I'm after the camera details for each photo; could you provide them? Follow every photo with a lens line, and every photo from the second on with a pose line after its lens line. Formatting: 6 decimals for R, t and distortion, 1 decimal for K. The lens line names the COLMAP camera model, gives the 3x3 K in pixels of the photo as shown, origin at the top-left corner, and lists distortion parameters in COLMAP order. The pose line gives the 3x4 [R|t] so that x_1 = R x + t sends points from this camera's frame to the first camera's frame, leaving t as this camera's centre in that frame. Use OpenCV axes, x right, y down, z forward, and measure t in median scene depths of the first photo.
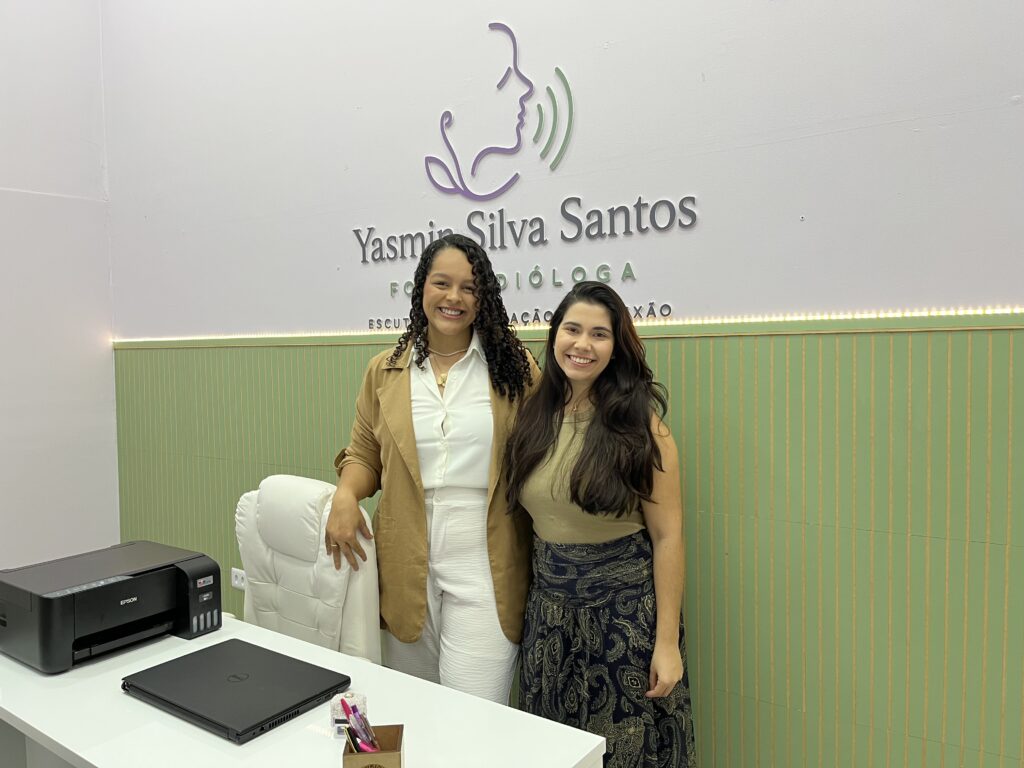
lens RADIAL K [[779.0, 0, 516.0], [0, 779.0, 381.2], [0, 0, 1]] dist [0.067716, -0.099398]
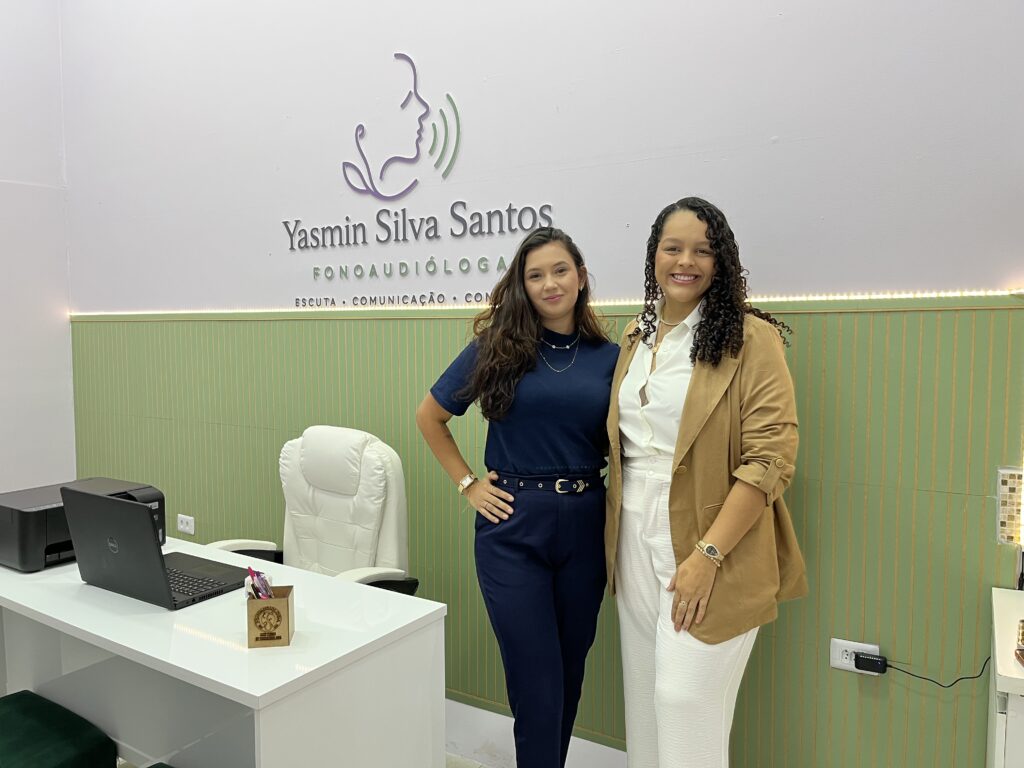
lens RADIAL K [[779.0, 0, 512.1], [0, 779.0, 384.0], [0, 0, 1]] dist [0.067716, -0.099398]
pose [[0.998846, 0.011224, 0.046697, 0.098614], [-0.012432, 0.999593, 0.025668, 0.018225], [-0.046389, -0.026219, 0.998579, -0.229747]]
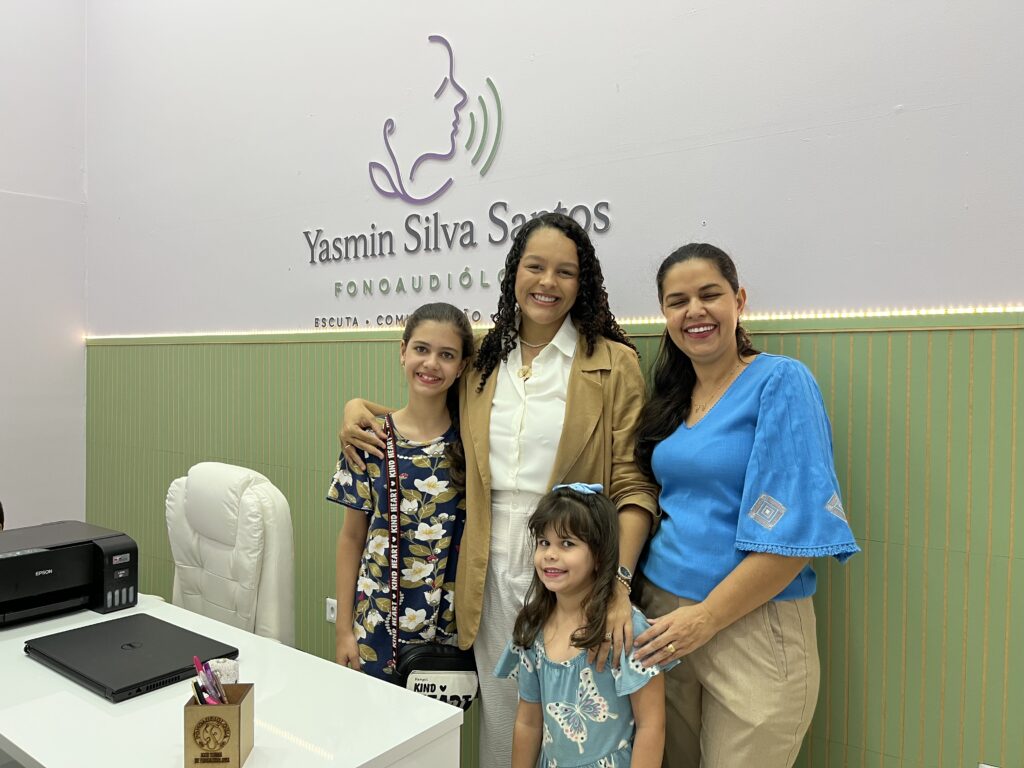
lens RADIAL K [[779.0, 0, 513.0], [0, 779.0, 379.6], [0, 0, 1]] dist [0.067716, -0.099398]
pose [[0.999353, 0.025763, -0.025097, 0.119601], [-0.026458, 0.999264, -0.027769, 0.028340], [0.024363, 0.028415, 0.999299, -0.028392]]
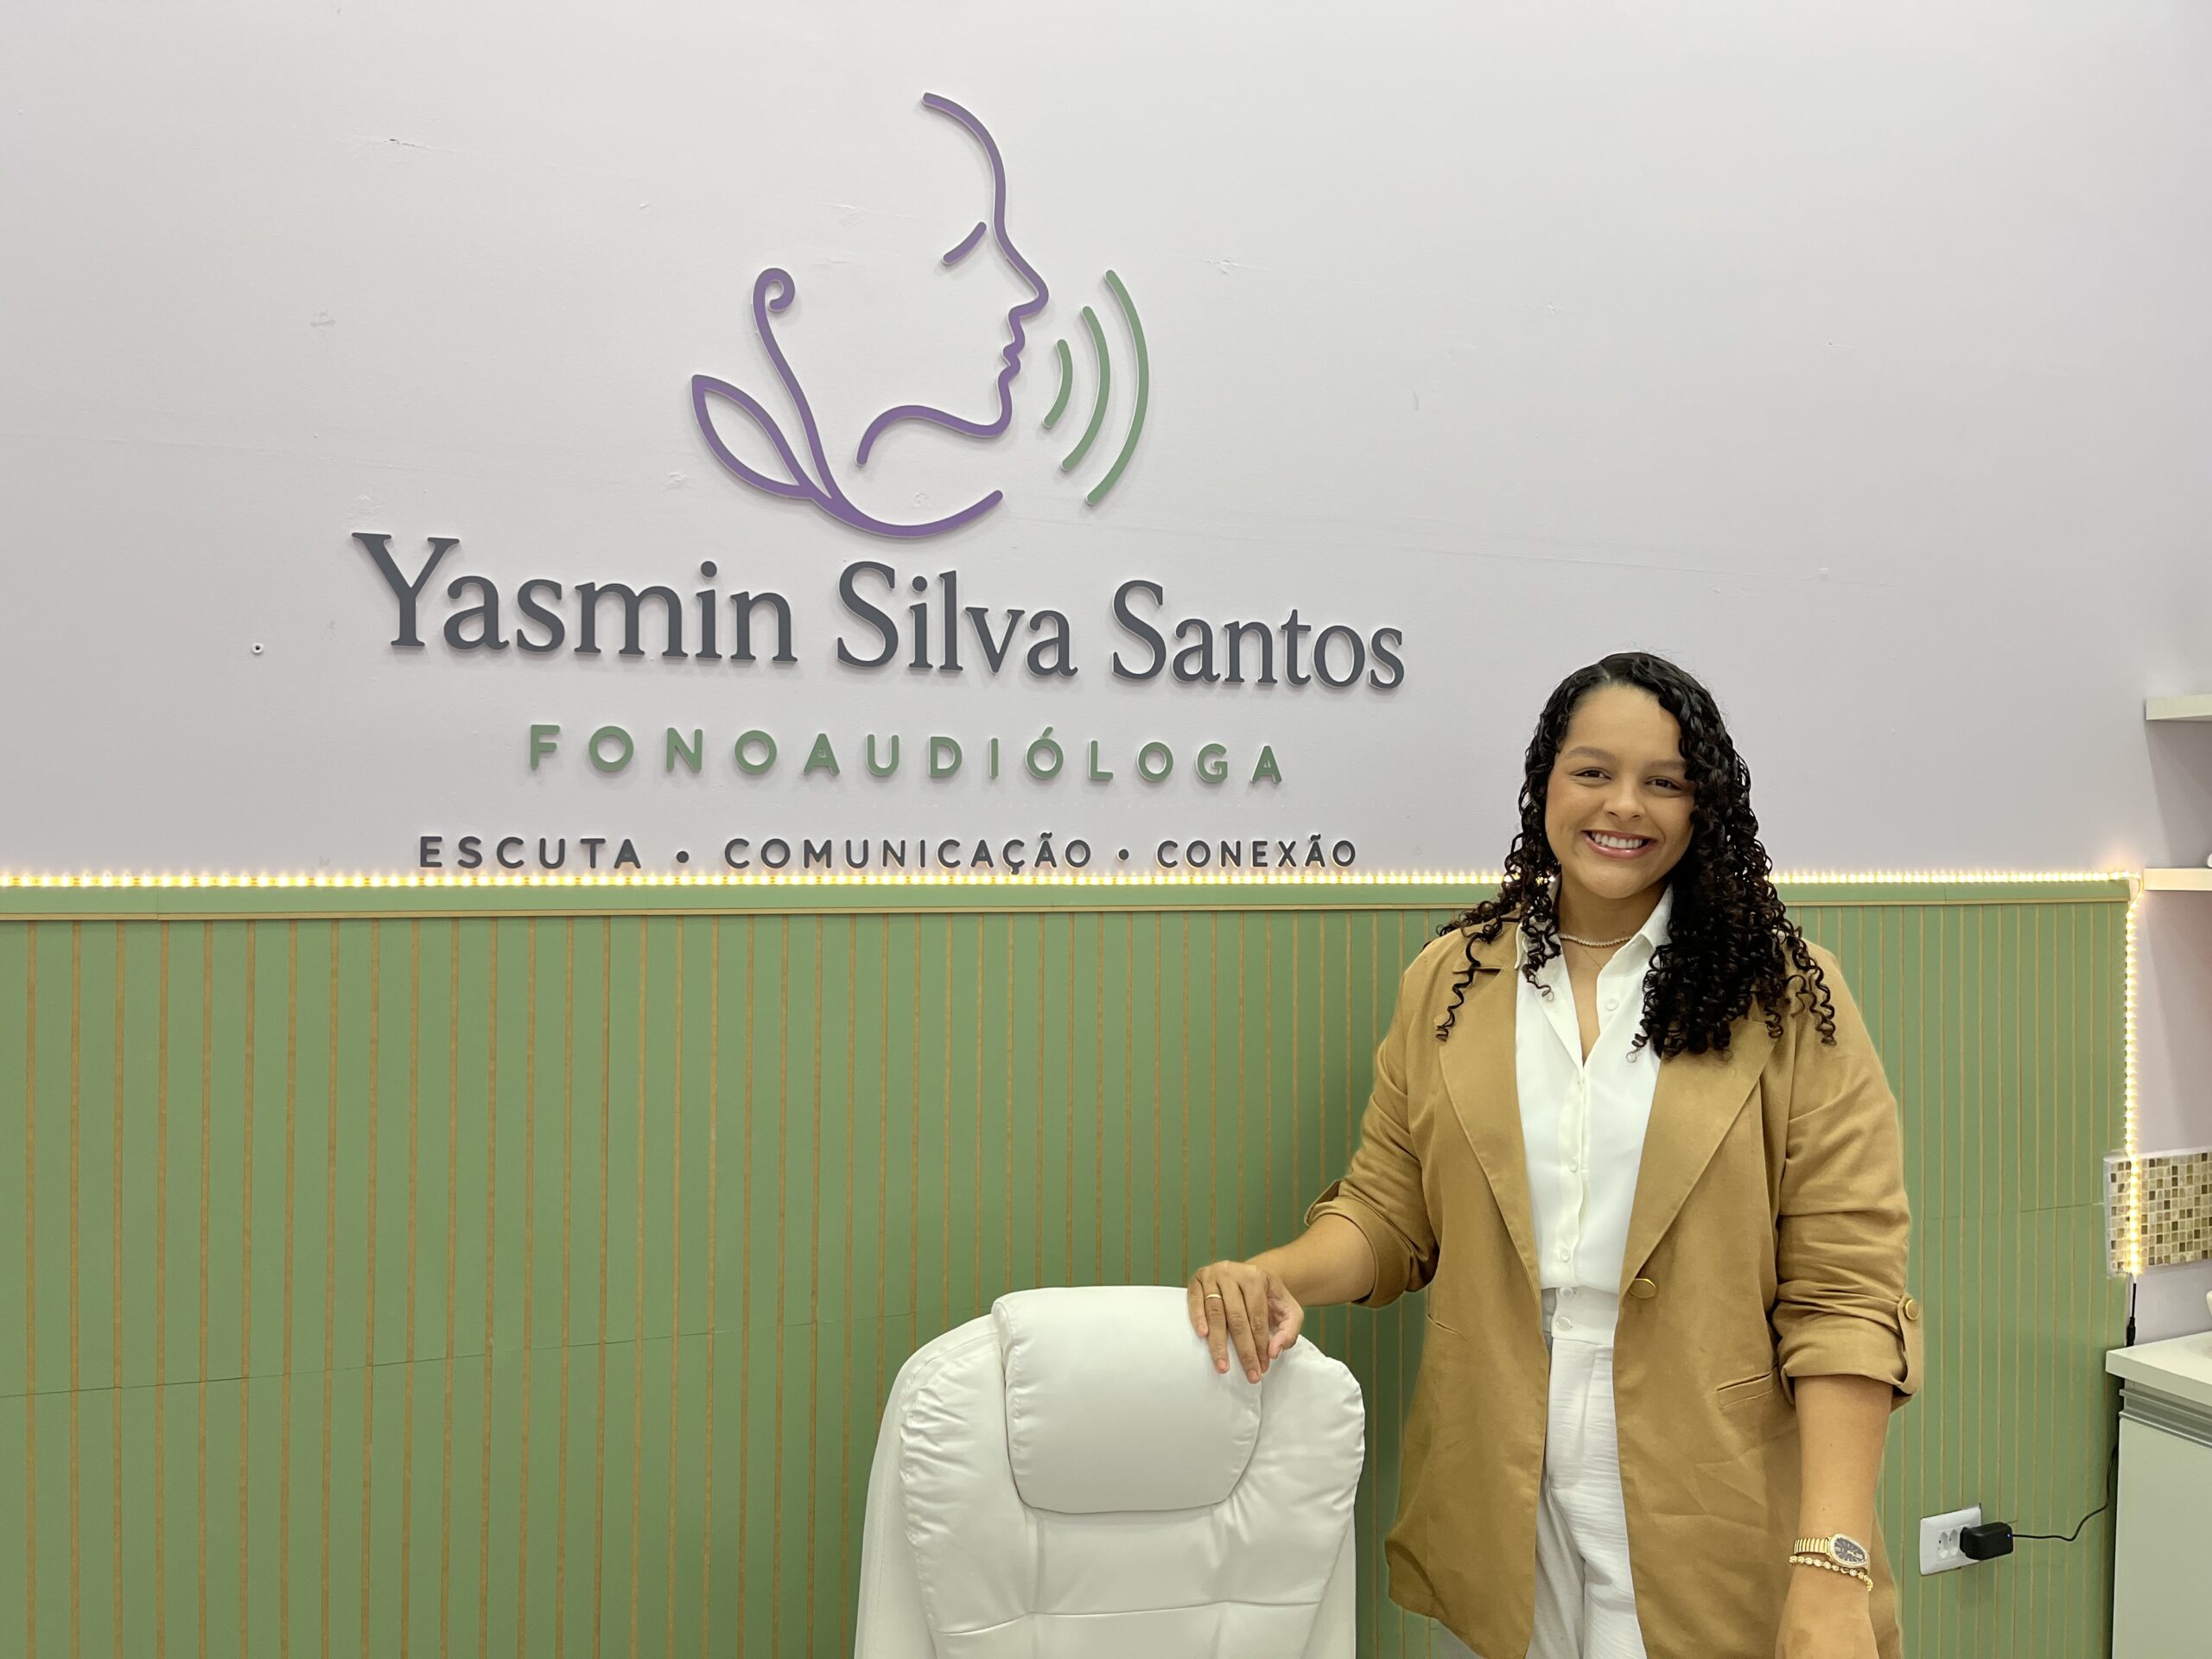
lens RADIAL K [[1682.8, 0, 1104.2], [0, 1682.8, 894.3], [0, 0, 1]] dist [0.067716, -0.099398]
pose [[0.575976, 0.021805, 0.817175, -0.678467], [0.033811, 0.998153, -0.050465, -0.016914], [-0.816767, 0.056696, 0.574175, 0.486635]]
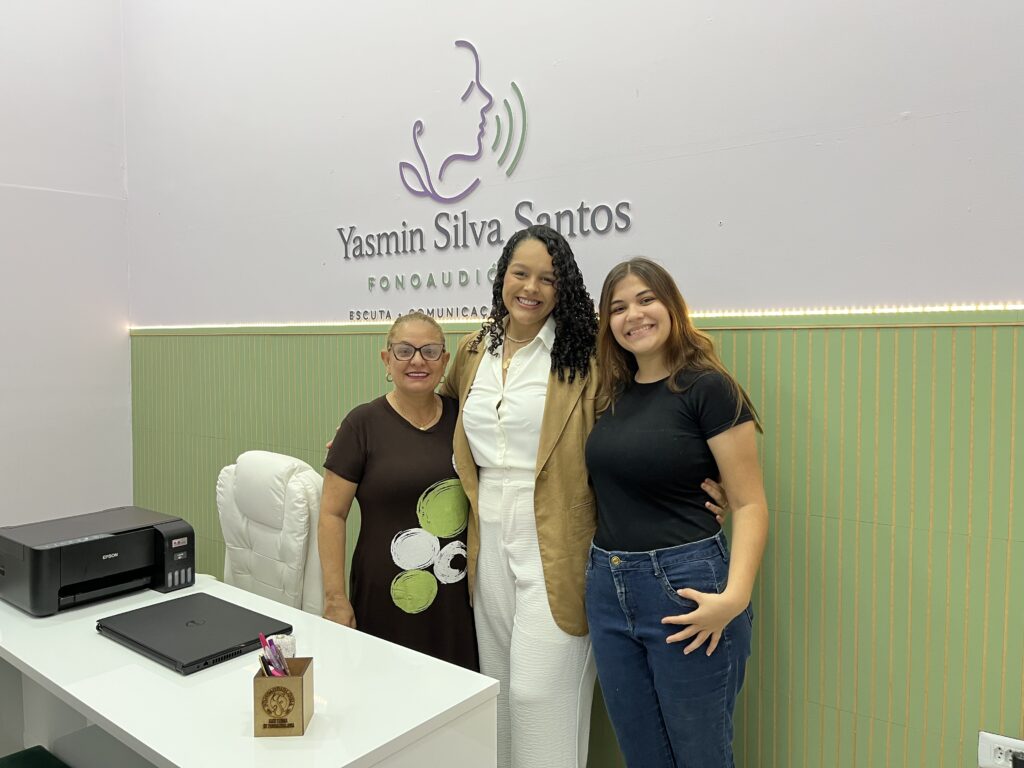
lens RADIAL K [[779.0, 0, 514.9], [0, 779.0, 372.5], [0, 0, 1]] dist [0.067716, -0.099398]
pose [[0.998612, 0.016561, -0.050003, 0.114070], [-0.016722, 0.999856, -0.002803, 0.006276], [0.049949, 0.003635, 0.998745, -0.084168]]
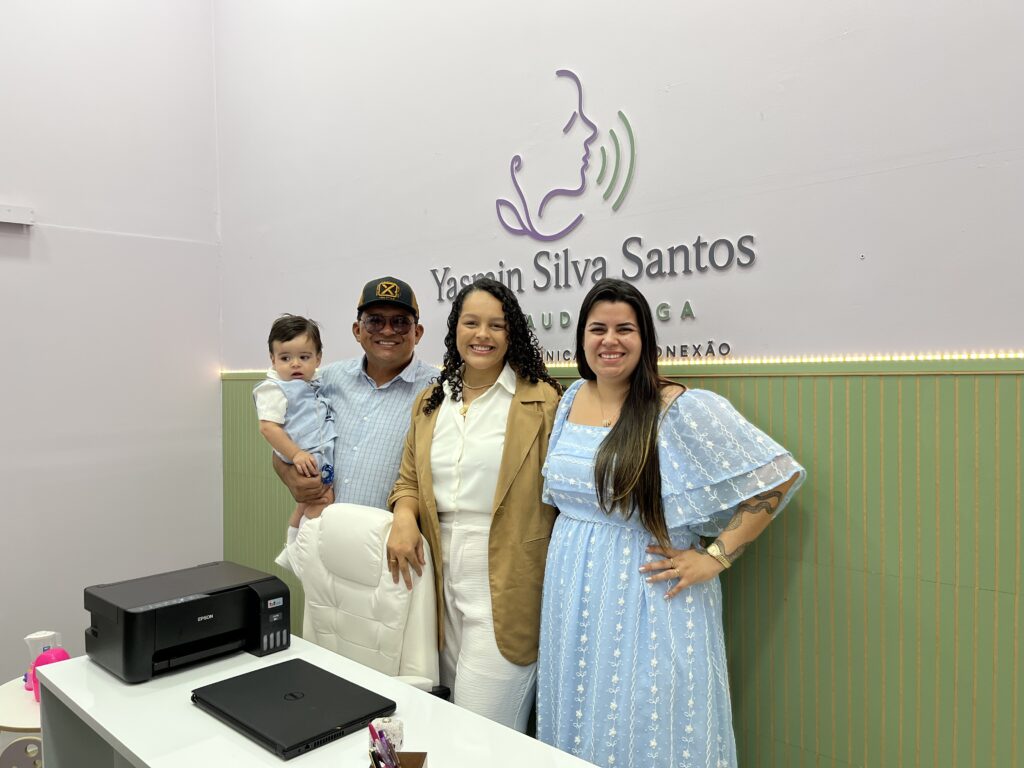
lens RADIAL K [[779.0, 0, 518.0], [0, 779.0, 386.1], [0, 0, 1]] dist [0.067716, -0.099398]
pose [[0.990471, 0.008878, -0.137433, 0.063517], [-0.012840, 0.999526, -0.027968, -0.011747], [0.137120, 0.029466, 0.990116, -0.016918]]
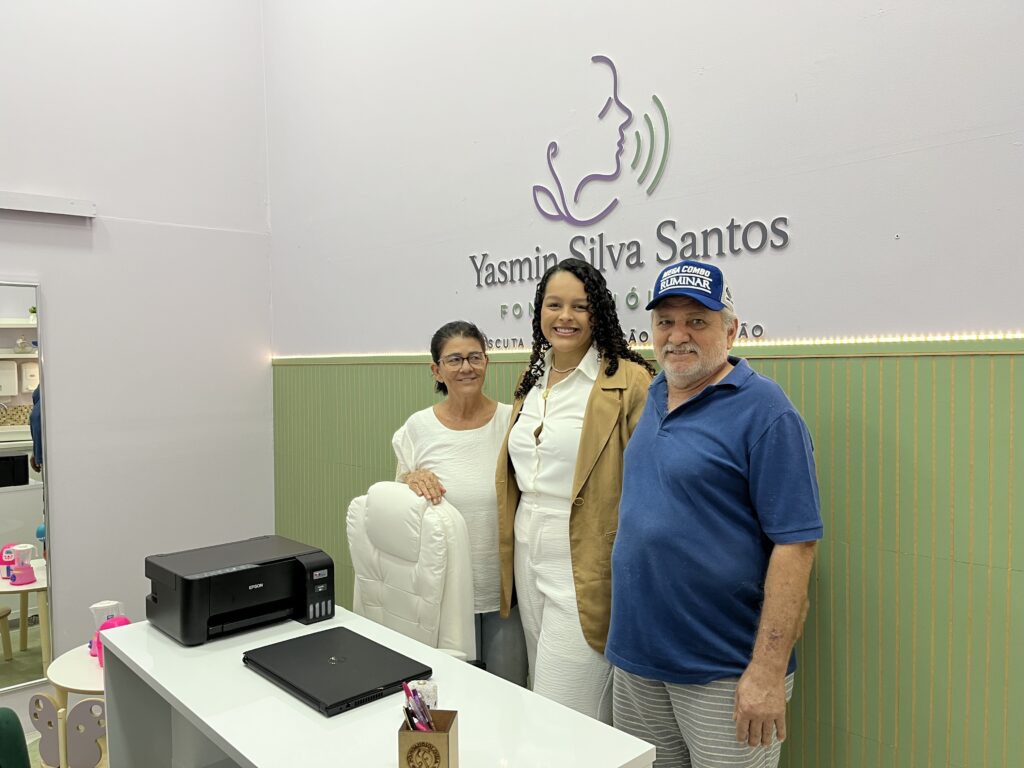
lens RADIAL K [[779.0, 0, 511.6], [0, 779.0, 387.4], [0, 0, 1]] dist [0.067716, -0.099398]
pose [[0.978825, 0.012058, -0.204342, 0.082663], [-0.014578, 0.999835, -0.010833, -0.003367], [0.204177, 0.013582, 0.978840, -0.038155]]
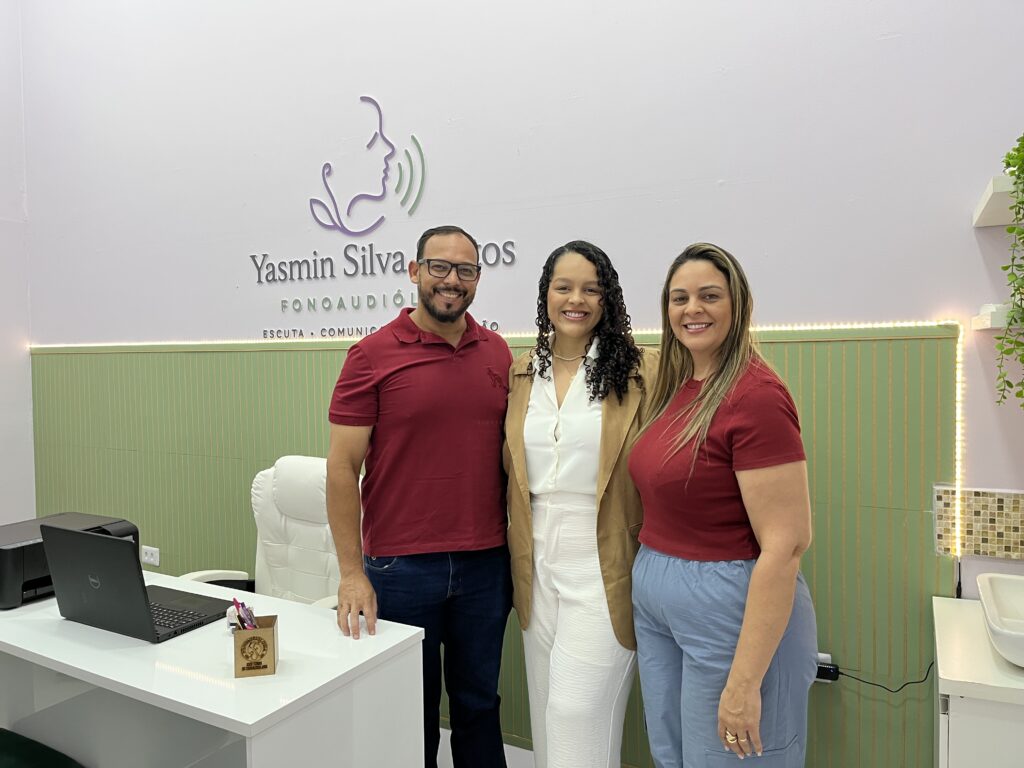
lens RADIAL K [[779.0, 0, 506.6], [0, 779.0, 373.1], [0, 0, 1]] dist [0.067716, -0.099398]
pose [[0.995058, -0.002590, 0.099259, 0.075604], [0.003673, 0.999936, -0.010728, 0.001601], [-0.099225, 0.011040, 0.995004, -0.276627]]
